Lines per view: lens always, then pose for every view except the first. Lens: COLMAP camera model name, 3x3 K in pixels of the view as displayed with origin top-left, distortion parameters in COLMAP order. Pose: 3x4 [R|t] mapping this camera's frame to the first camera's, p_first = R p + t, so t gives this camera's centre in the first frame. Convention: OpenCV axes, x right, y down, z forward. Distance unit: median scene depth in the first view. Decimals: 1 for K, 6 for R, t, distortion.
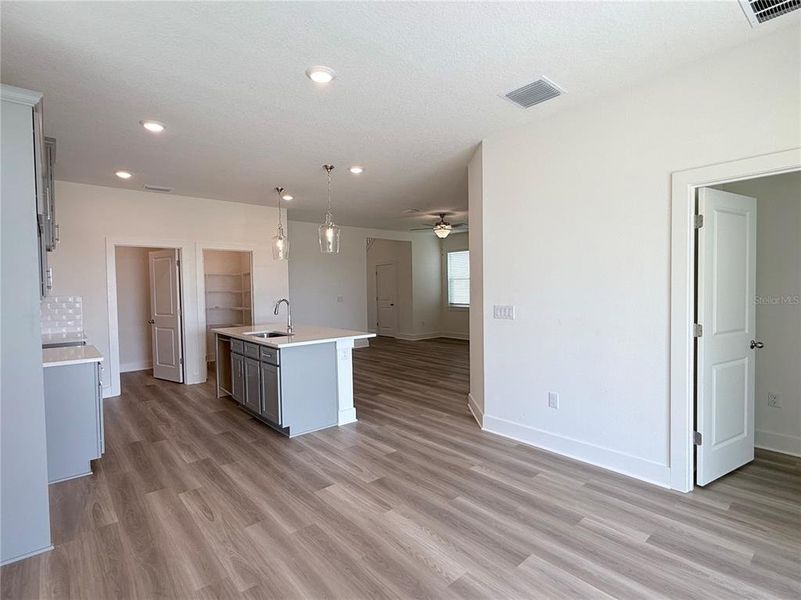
lens RADIAL K [[403.8, 0, 400.5], [0, 403.8, 300.0], [0, 0, 1]] dist [-0.002117, 0.000596]
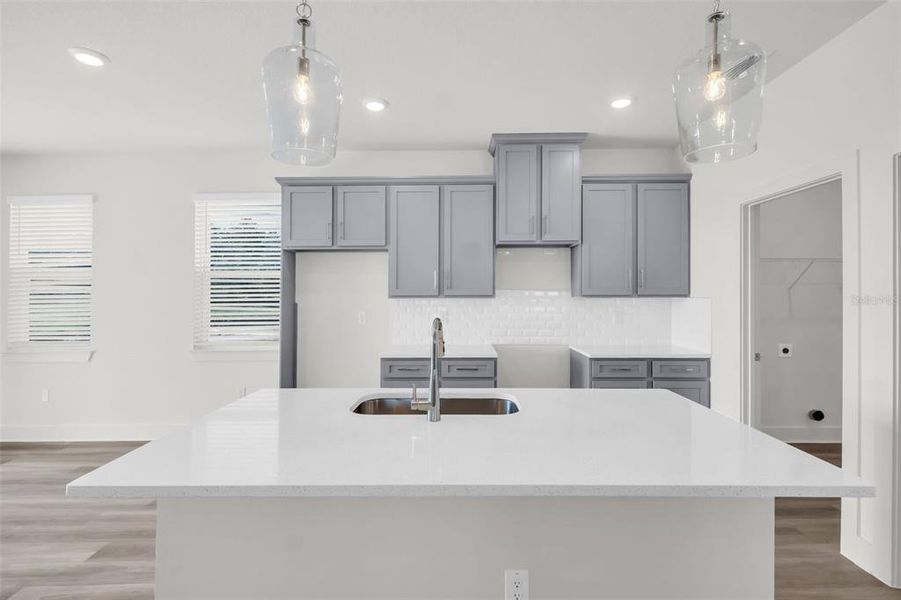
lens RADIAL K [[418.2, 0, 452.6], [0, 418.2, 287.7], [0, 0, 1]] dist [-0.000025, -0.000287]
pose [[-0.669114, 0.007435, -0.743122, -0.040911], [-0.005686, 0.999869, 0.015124, -0.044419], [0.743138, 0.014346, -0.668985, 1.601175]]
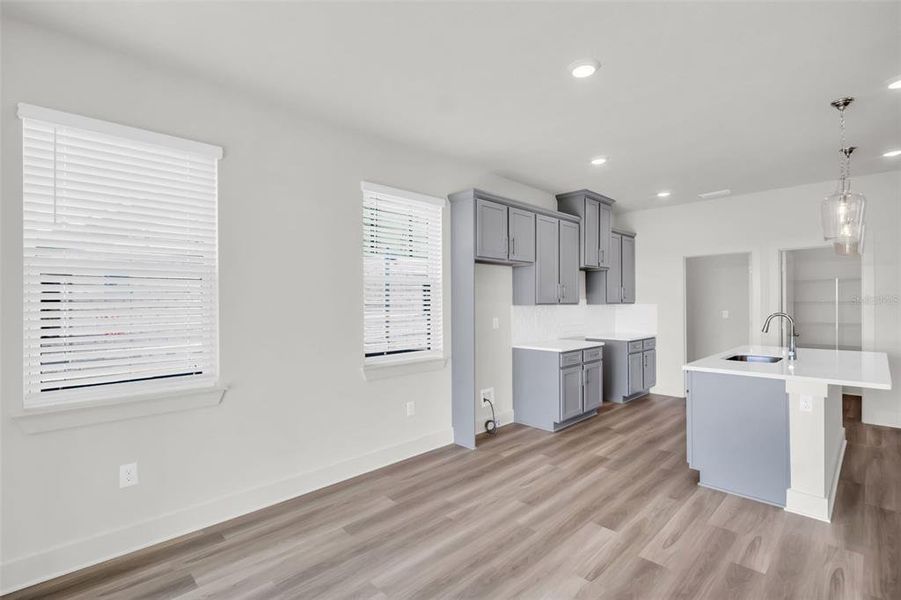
lens RADIAL K [[415.2, 0, 453.0], [0, 415.2, 304.5], [0, 0, 1]] dist [-0.000799, -0.000167]
pose [[0.058361, 0.020665, -0.998082, 0.539081], [-0.026024, 0.999477, 0.019172, -0.021592], [0.997956, 0.024855, 0.058869, 0.477486]]
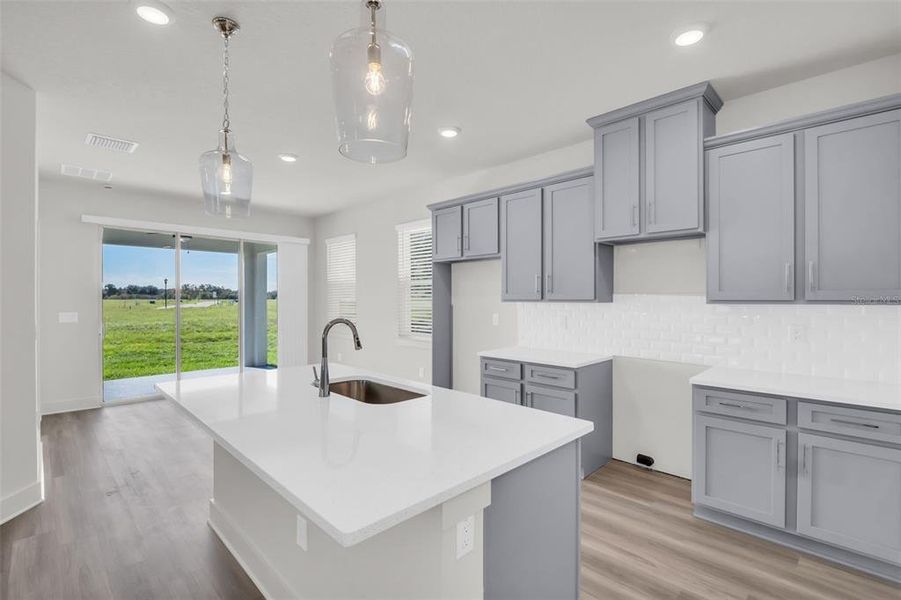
lens RADIAL K [[410.2, 0, 451.0], [0, 410.2, 297.7], [0, 0, 1]] dist [-0.001639, -0.000899]
pose [[-0.997312, 0.015993, -0.071510, -0.490618], [0.014091, 0.999535, 0.027025, -0.044378], [0.071909, 0.025945, -0.997074, 1.863822]]
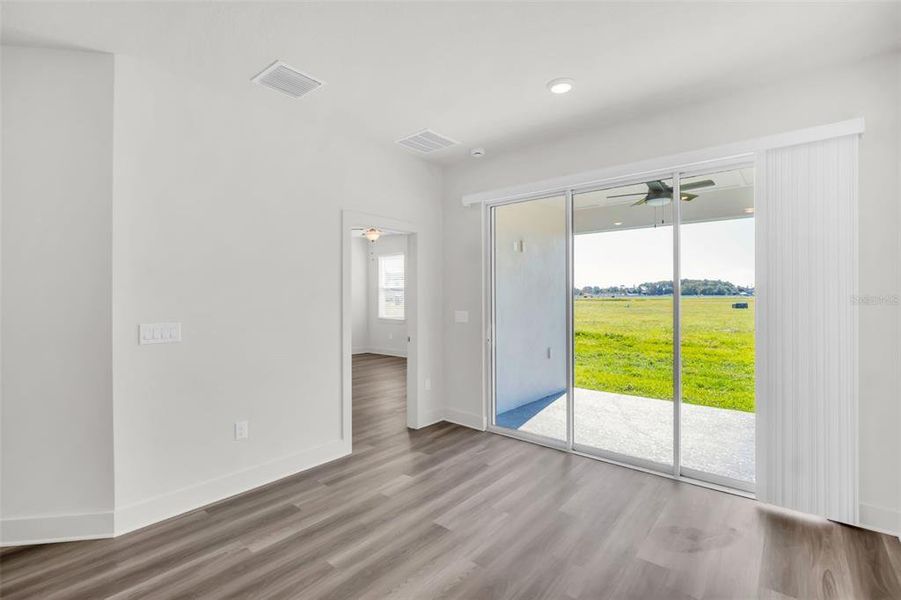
lens RADIAL K [[410.2, 0, 451.0], [0, 410.2, 297.7], [0, 0, 1]] dist [-0.001639, -0.000899]
pose [[-0.159768, 0.011793, 0.987084, -0.500579], [0.031622, 0.999477, -0.006823, -0.009444], [-0.986648, 0.030124, -0.160057, 0.639993]]
